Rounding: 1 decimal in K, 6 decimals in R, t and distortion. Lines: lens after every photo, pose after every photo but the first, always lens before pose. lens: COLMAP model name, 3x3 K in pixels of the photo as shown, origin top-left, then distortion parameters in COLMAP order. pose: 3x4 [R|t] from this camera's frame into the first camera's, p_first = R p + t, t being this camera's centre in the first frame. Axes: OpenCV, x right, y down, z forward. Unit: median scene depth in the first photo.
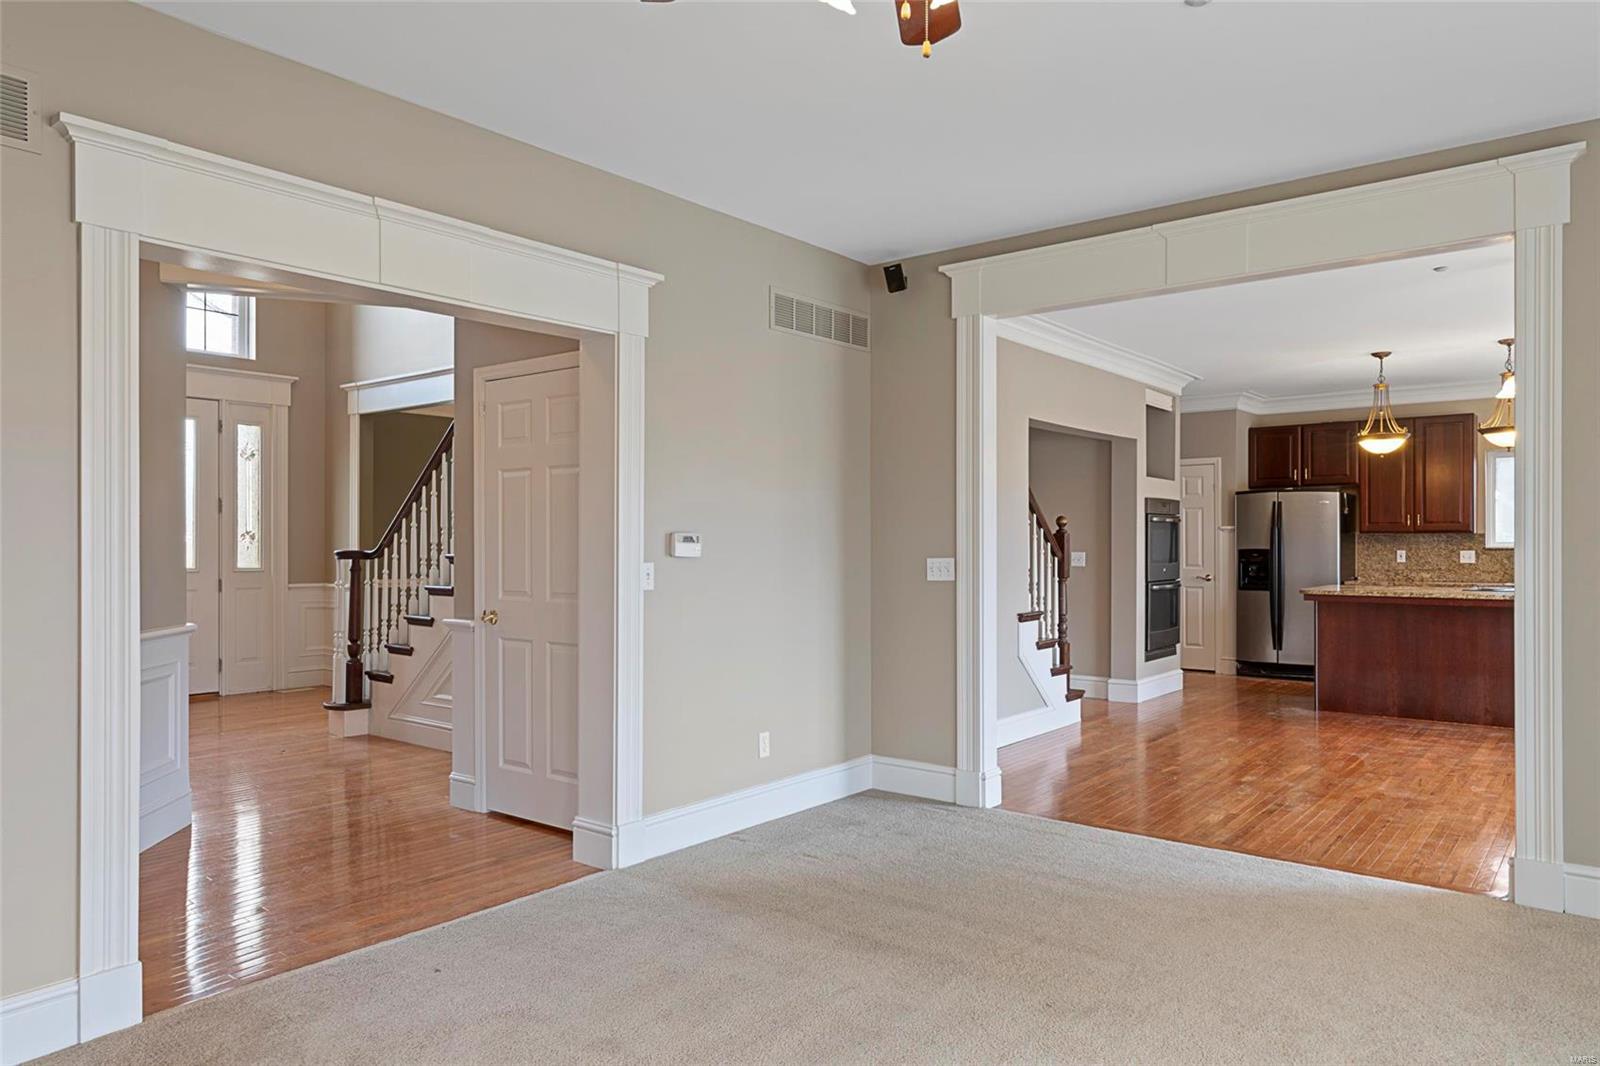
lens RADIAL K [[1046.0, 0, 808.8], [0, 1046.0, 543.3], [0, 0, 1]] dist [0.016017, 0.000930]
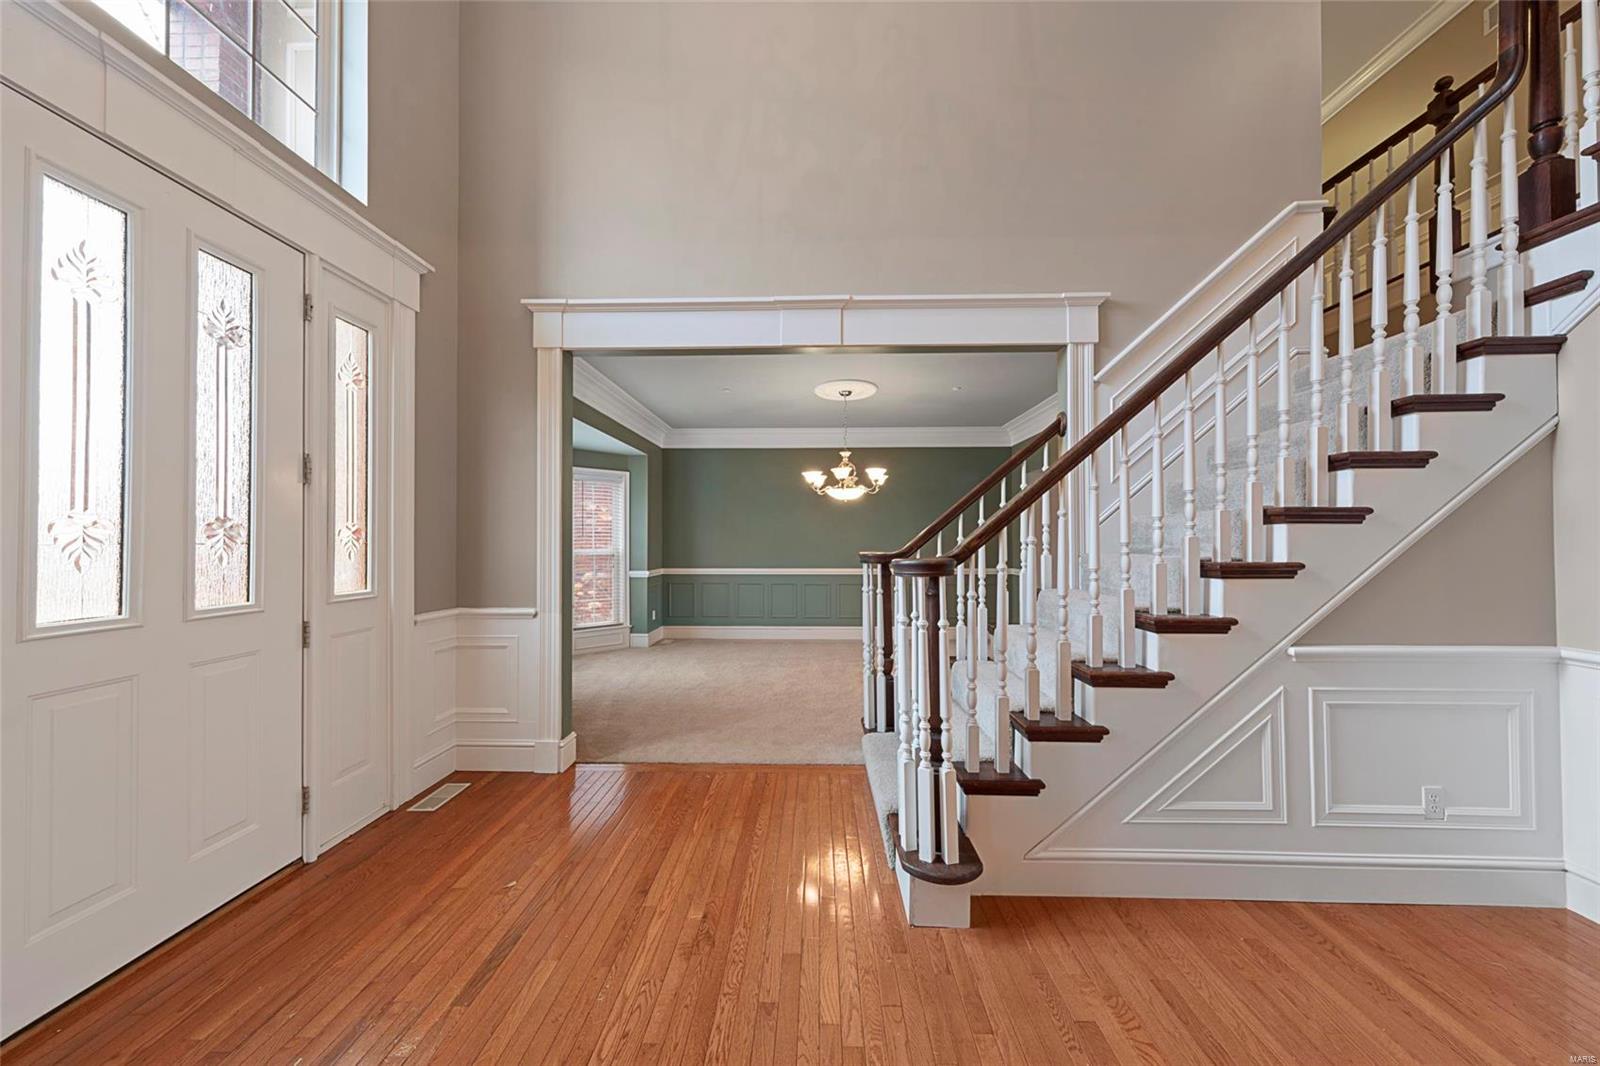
lens RADIAL K [[530.6, 0, 807.5], [0, 530.6, 535.5], [0, 0, 1]] dist [0.000983, -0.000036]
pose [[0.798779, 0.001660, 0.601622, -0.635247], [0.005291, 0.999938, -0.009784, -0.002413], [-0.601601, 0.010998, 0.798721, 0.808741]]
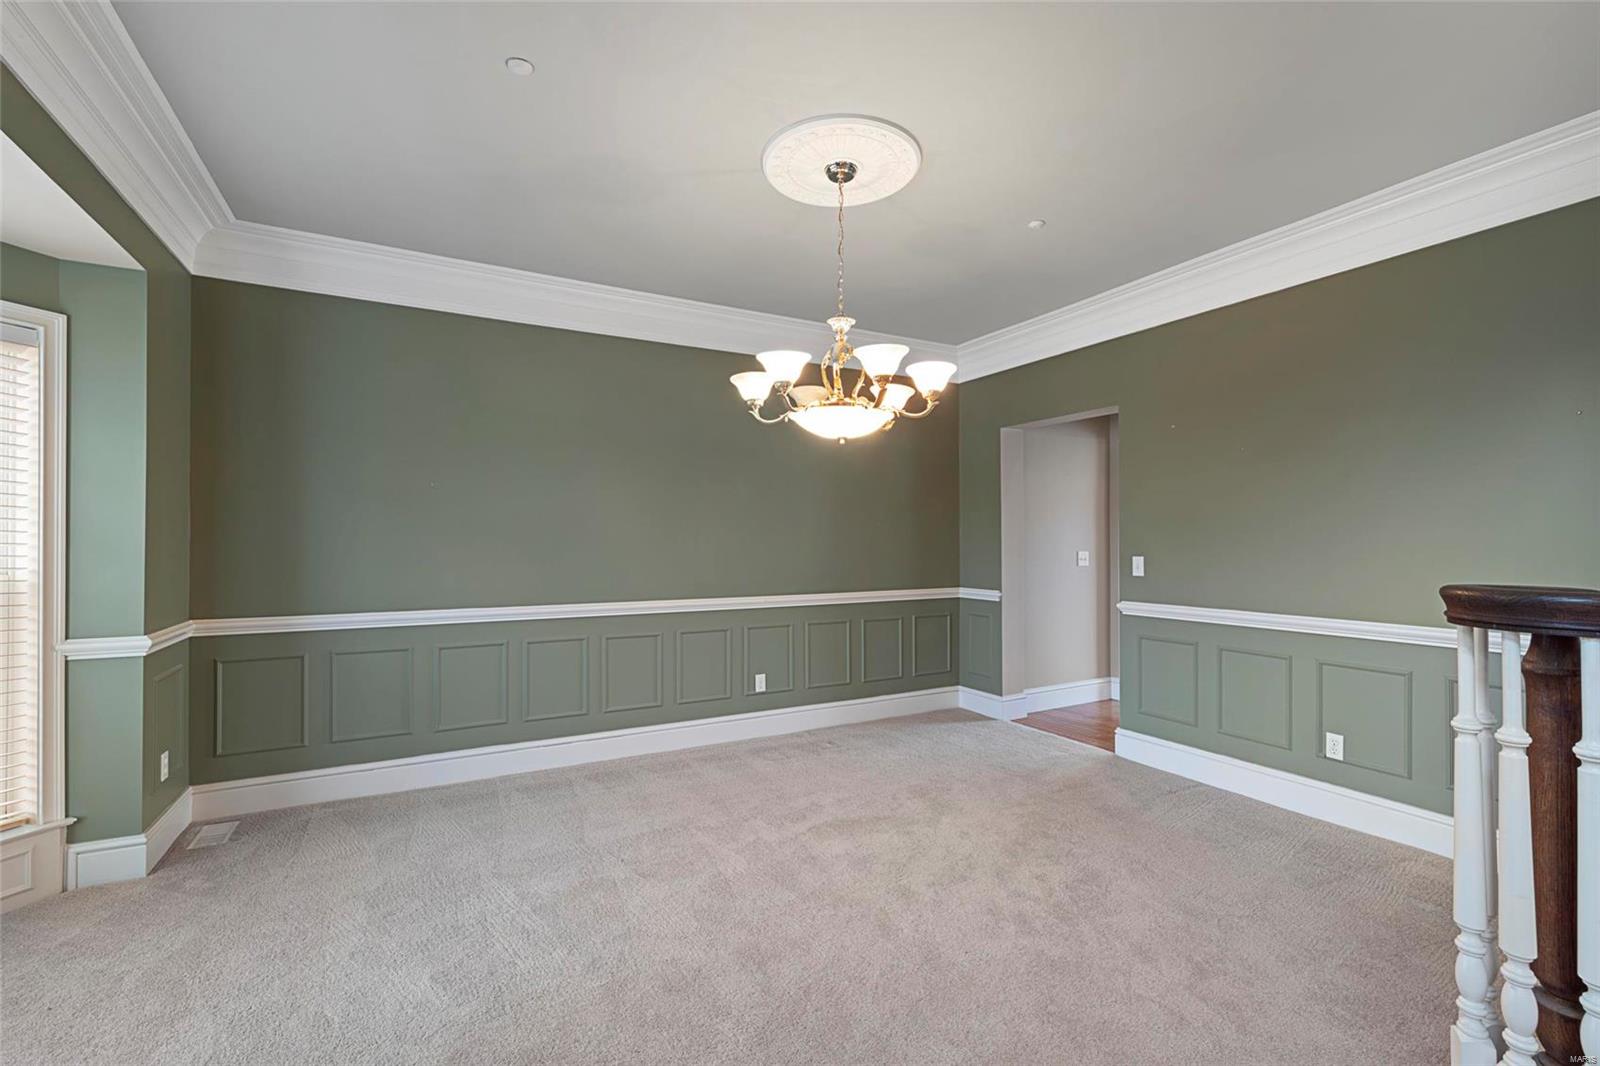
lens RADIAL K [[704.4, 0, 824.4], [0, 704.4, 533.7], [0, 0, 1]] dist [0.007400, -0.000247]
pose [[0.390295, 0.006270, 0.920668, -0.519535], [0.005672, 0.999941, -0.009215, -0.002319], [-0.920672, 0.008818, 0.390237, 1.204862]]
